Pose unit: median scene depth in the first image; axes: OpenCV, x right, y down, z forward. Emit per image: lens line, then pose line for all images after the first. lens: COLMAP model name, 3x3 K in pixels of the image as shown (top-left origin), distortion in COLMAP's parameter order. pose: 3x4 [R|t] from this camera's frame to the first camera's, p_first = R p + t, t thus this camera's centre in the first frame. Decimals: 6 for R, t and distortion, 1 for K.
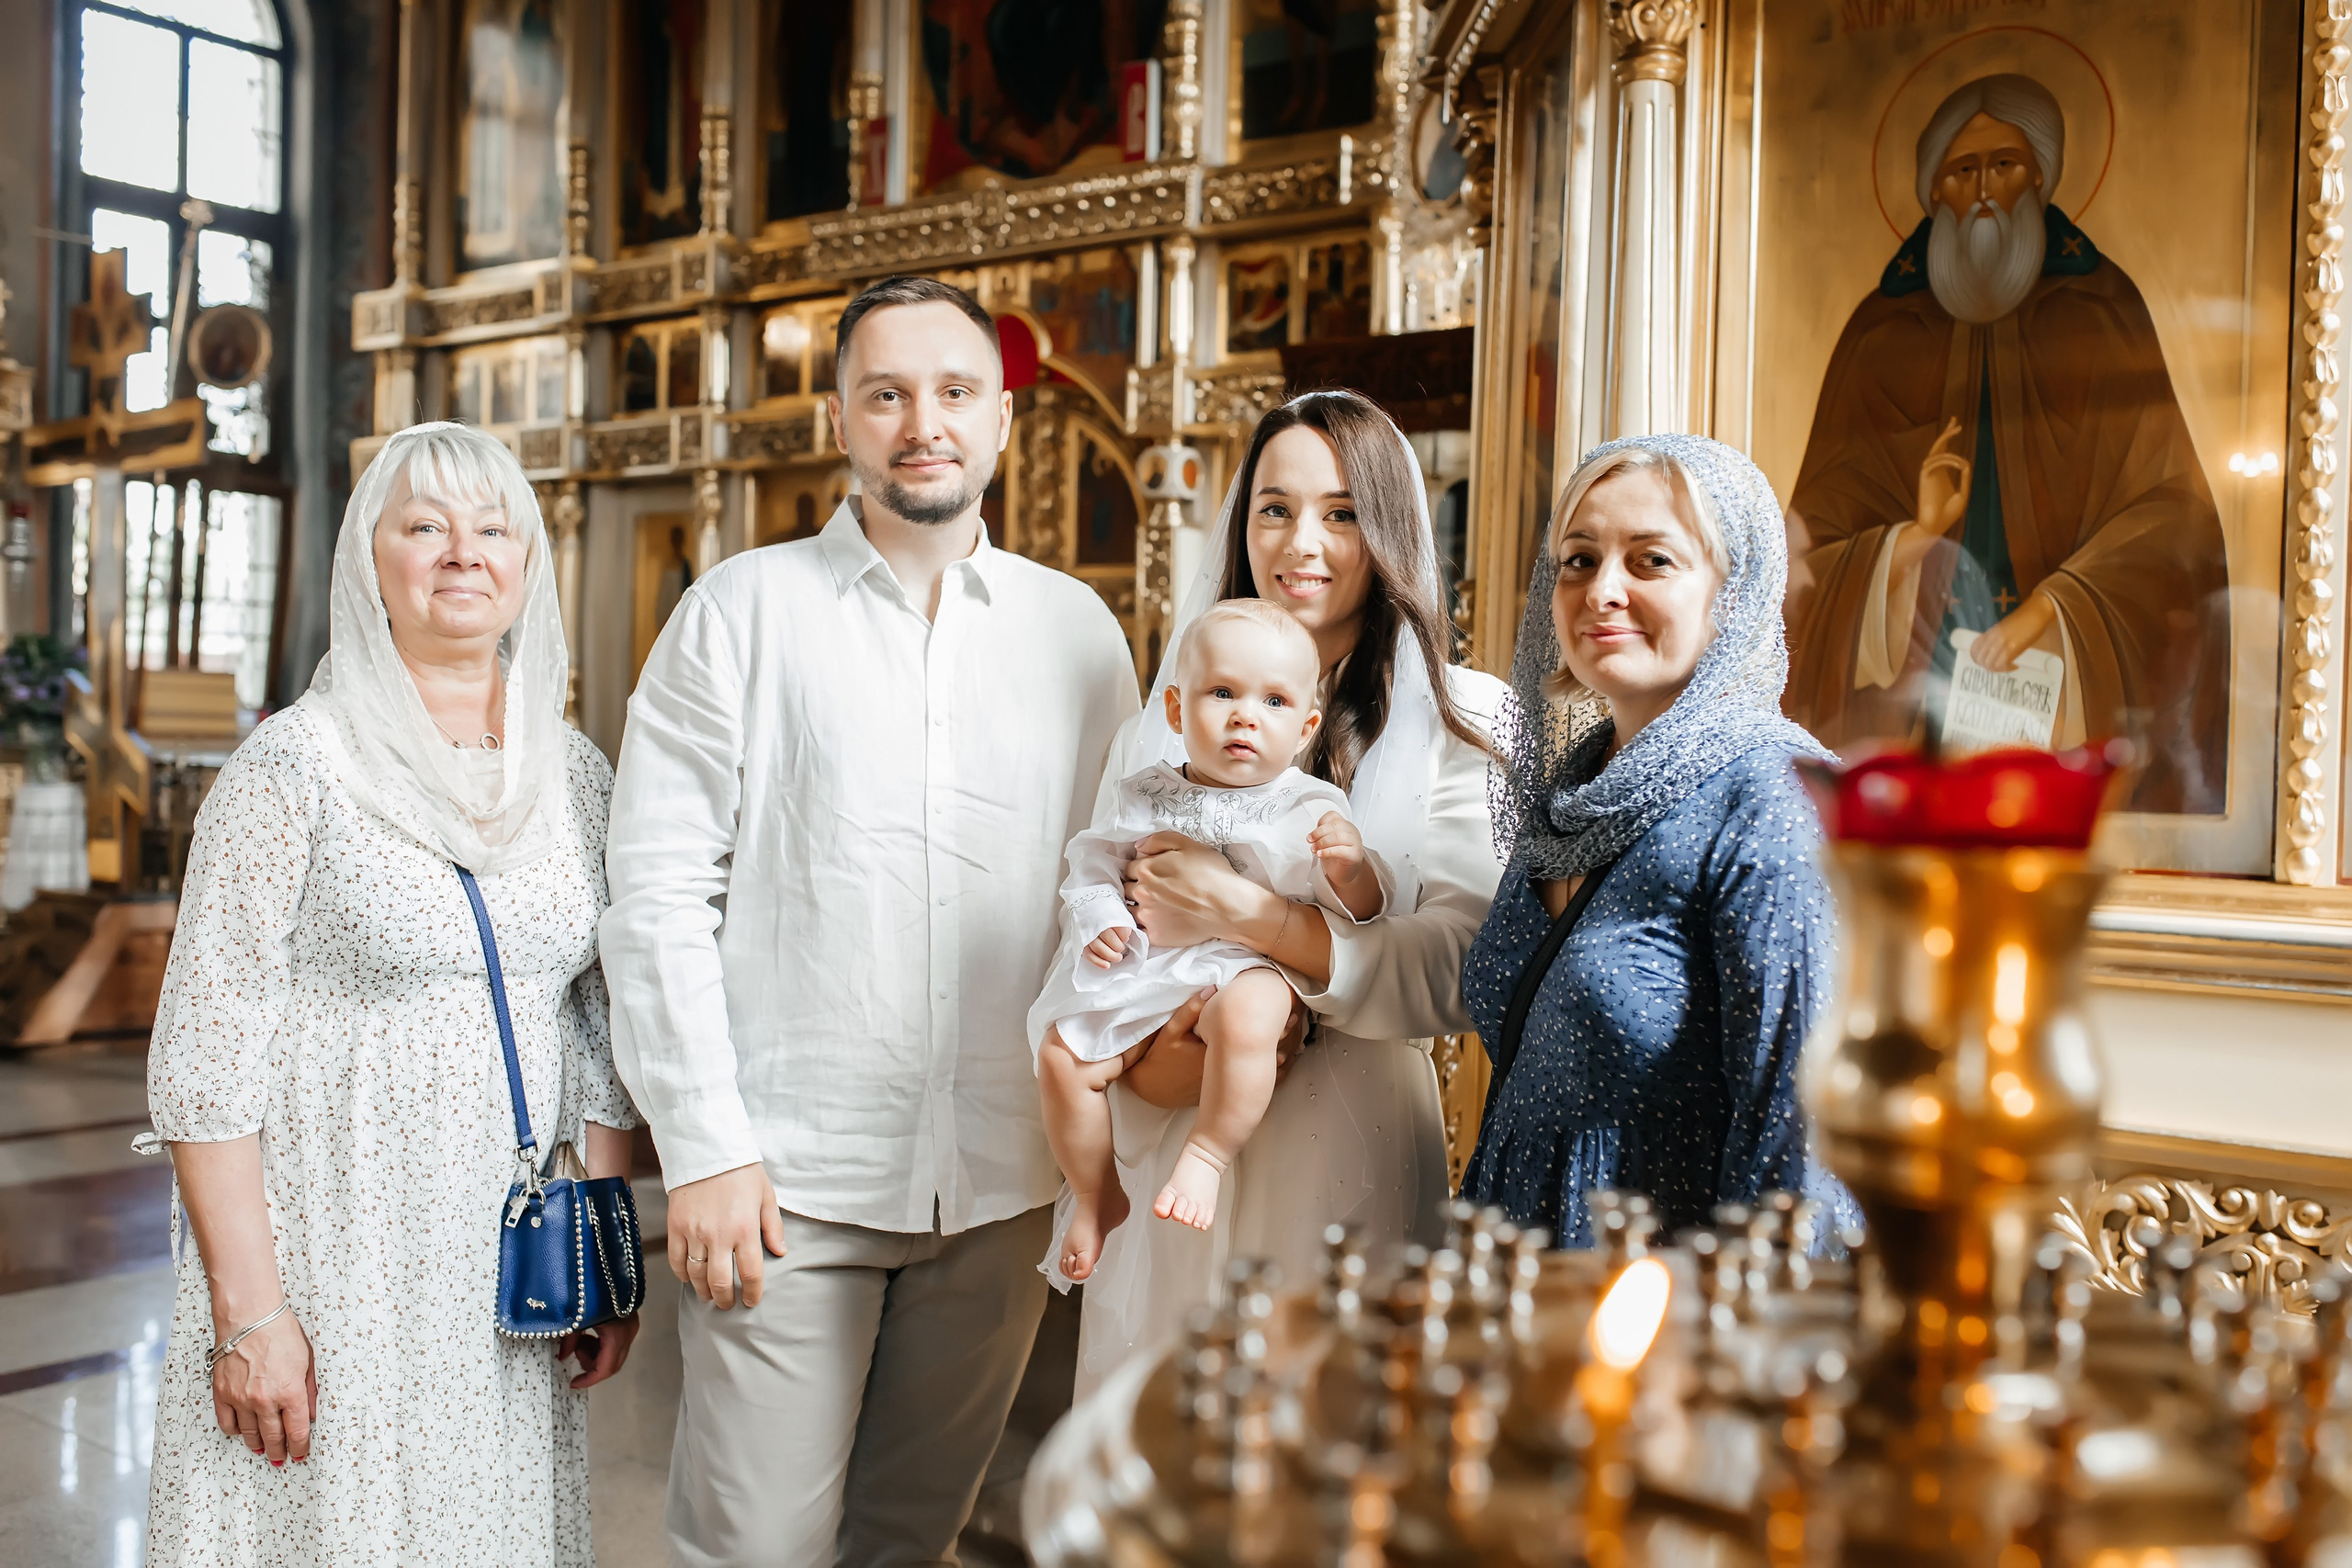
lens RADIAL K [[2197.7, 0, 1176.0], [0, 2197.7, 784.0], [0, 0, 1]] dist [0.000584, -0.016540]
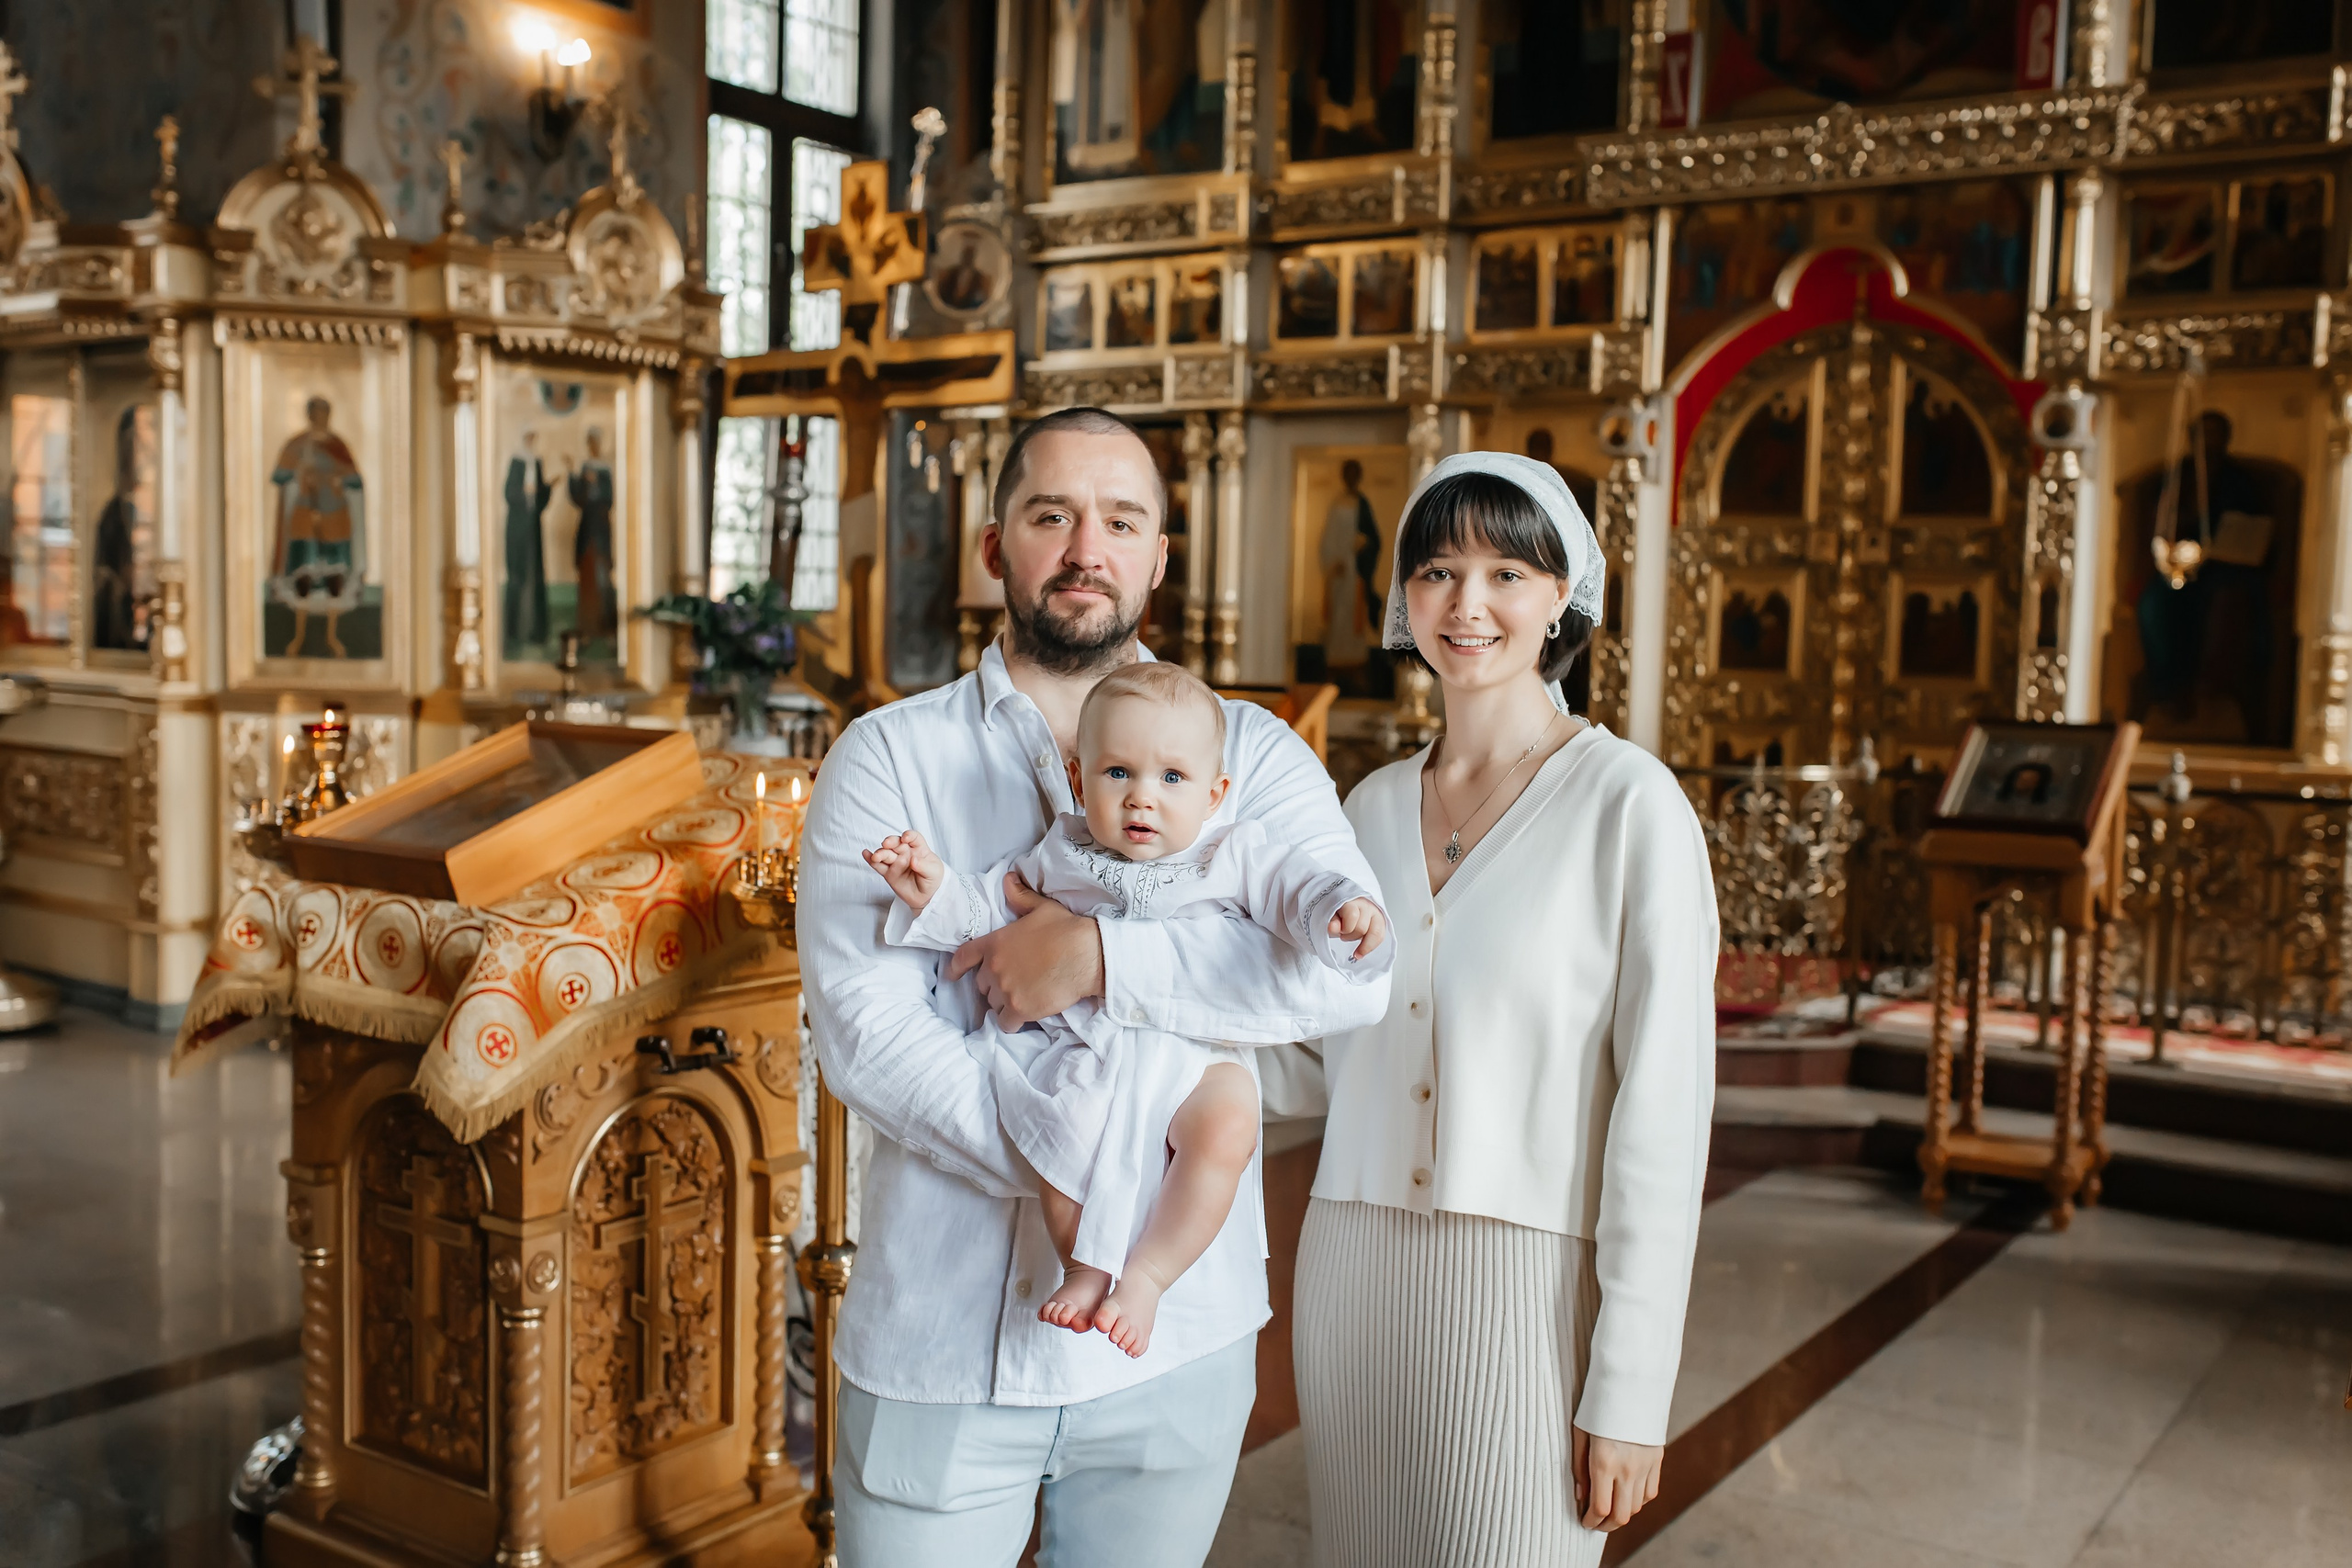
lens RADIAL K [[2197.7, 0, 1176.0], [0, 2197.7, 784.0], [0, 0, 1]] dist [0.000584, -0.016540]
pose [[0.999285, -0.000168, 0.037810, -0.399139], [-0.001768, 0.998688, 0.051181, -0.030604], [-0.037769, -0.051211, 0.997973, 0.054328]]
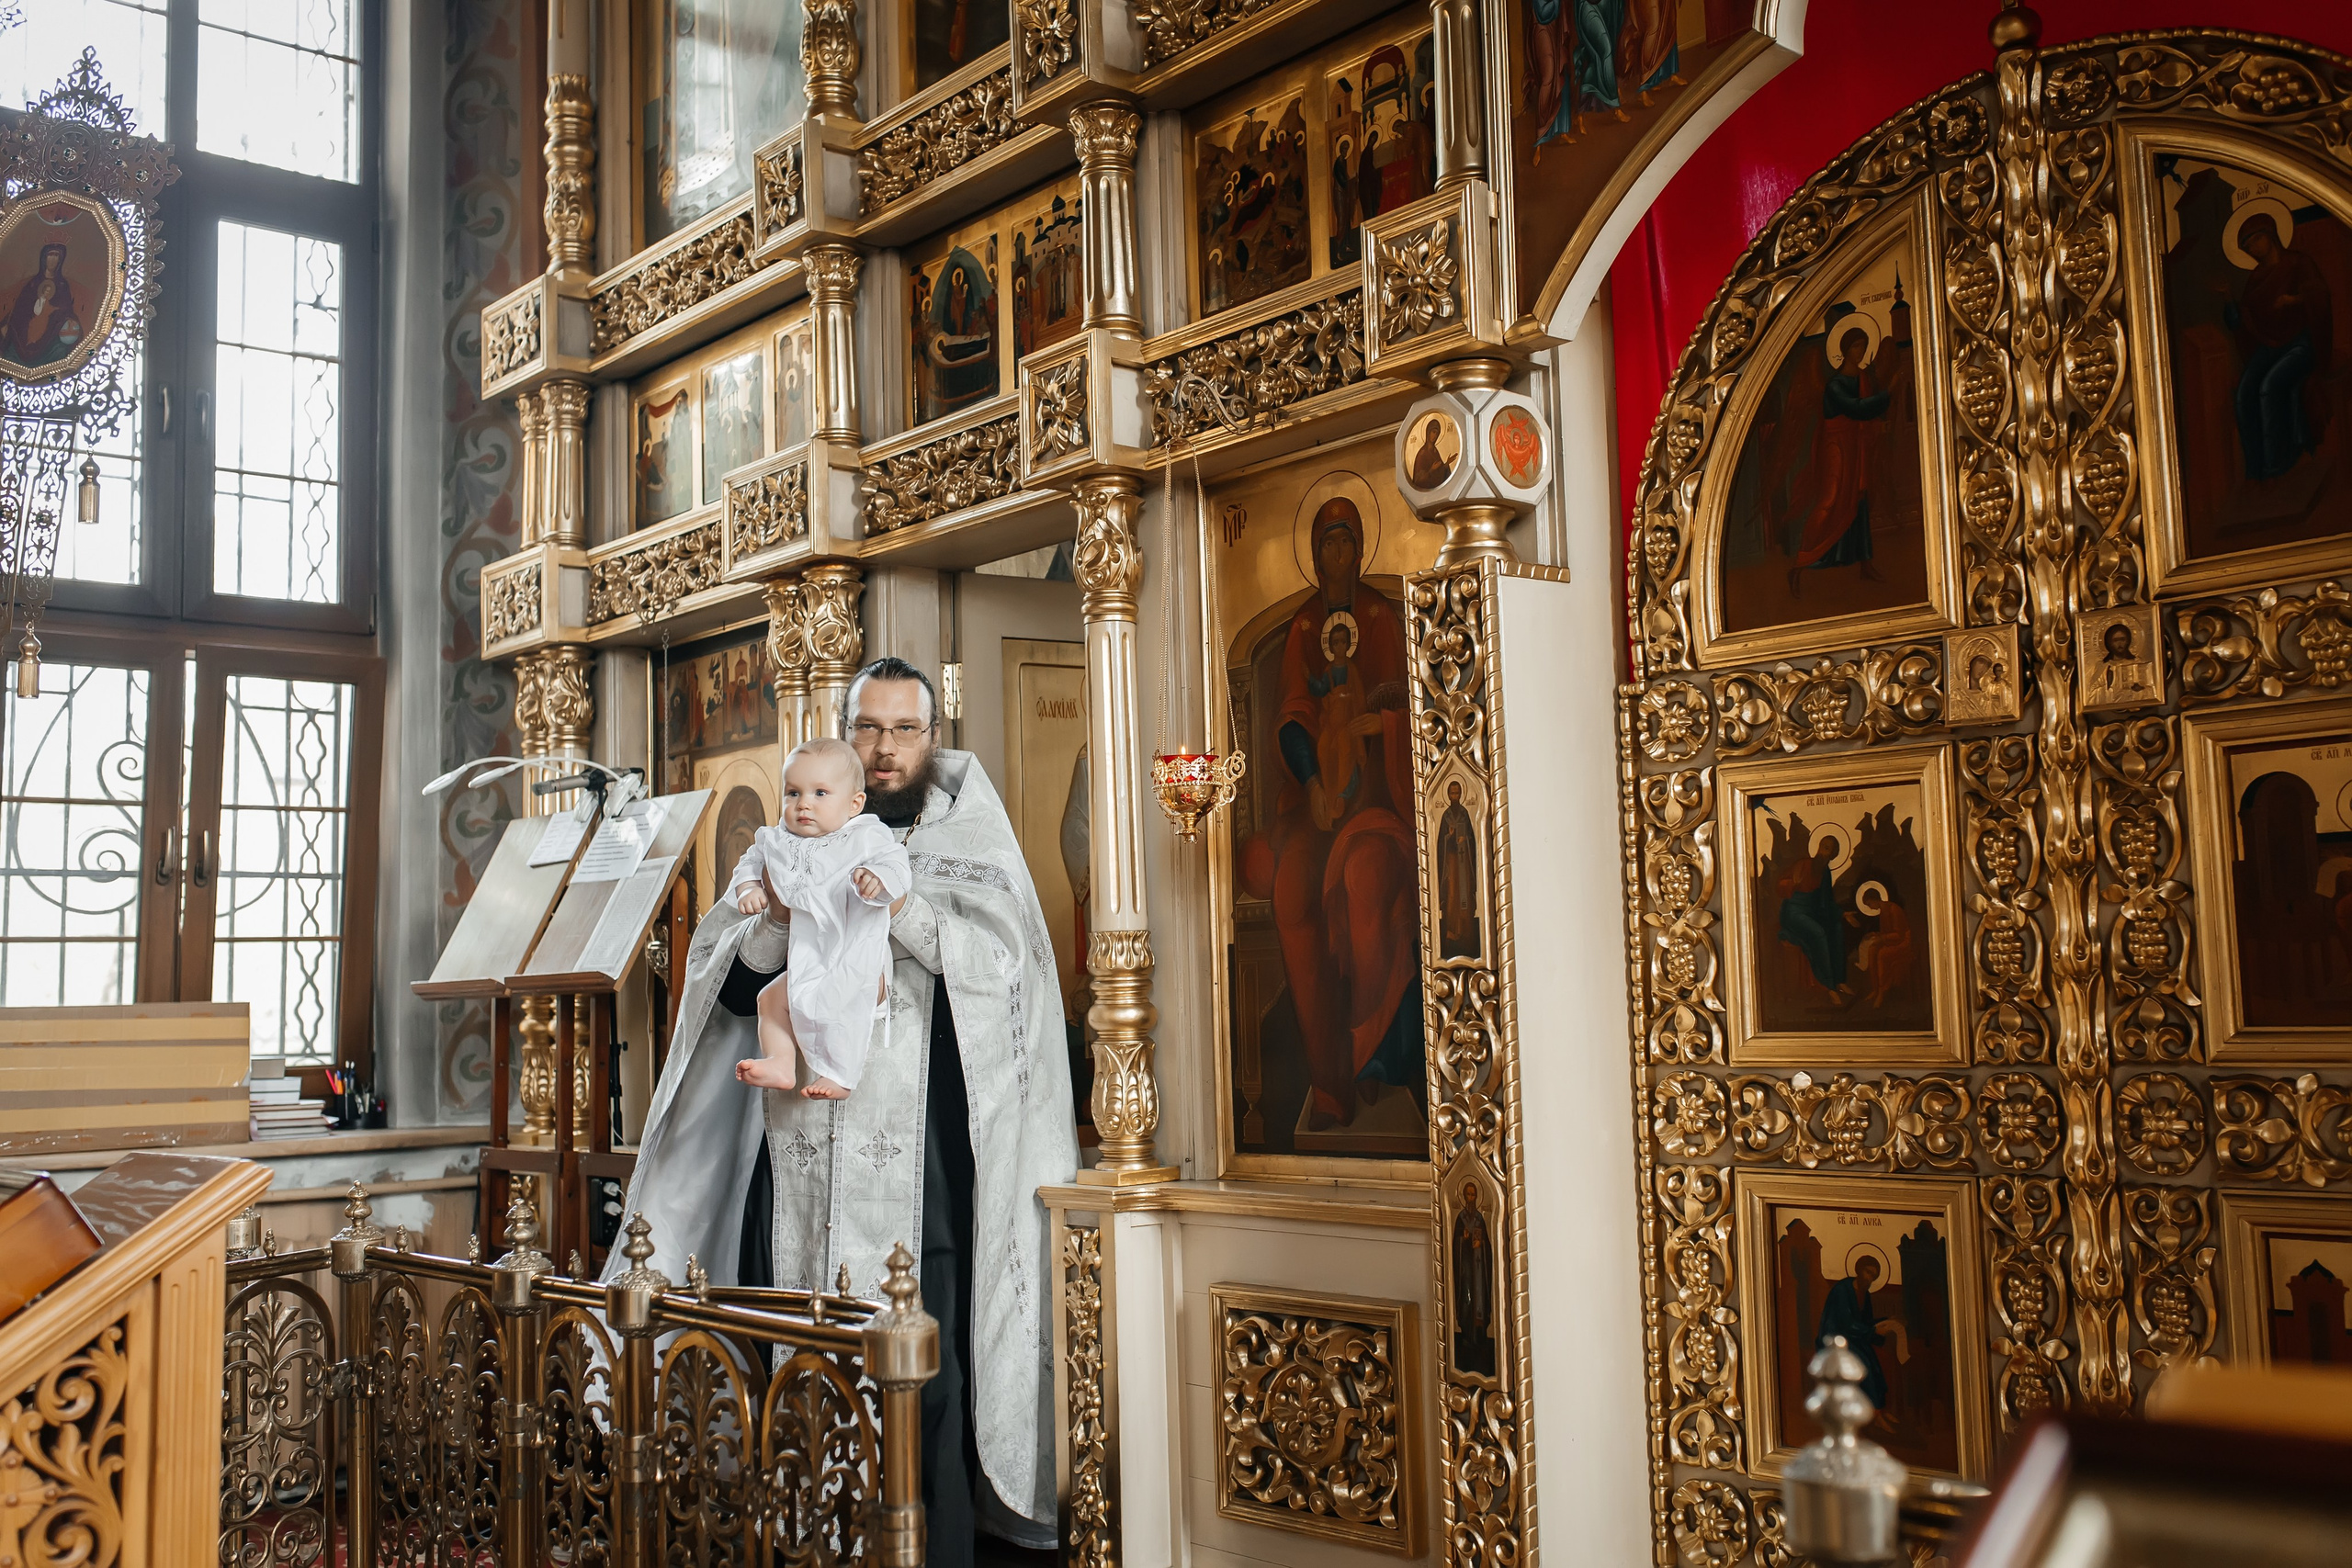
lens RADIAL K [[2197.7, 0, 1176.0], [0, 2197.7, 784.0], [0, 0, 1]] dist [0.000584, -0.016540]
pose [[0.977207, -0.074604, -0.198746, -0.131667], [0.049511, 0.990491, -0.128362, -0.031124], [0.206432, 0.115596, 0.971609, 0.660526]]
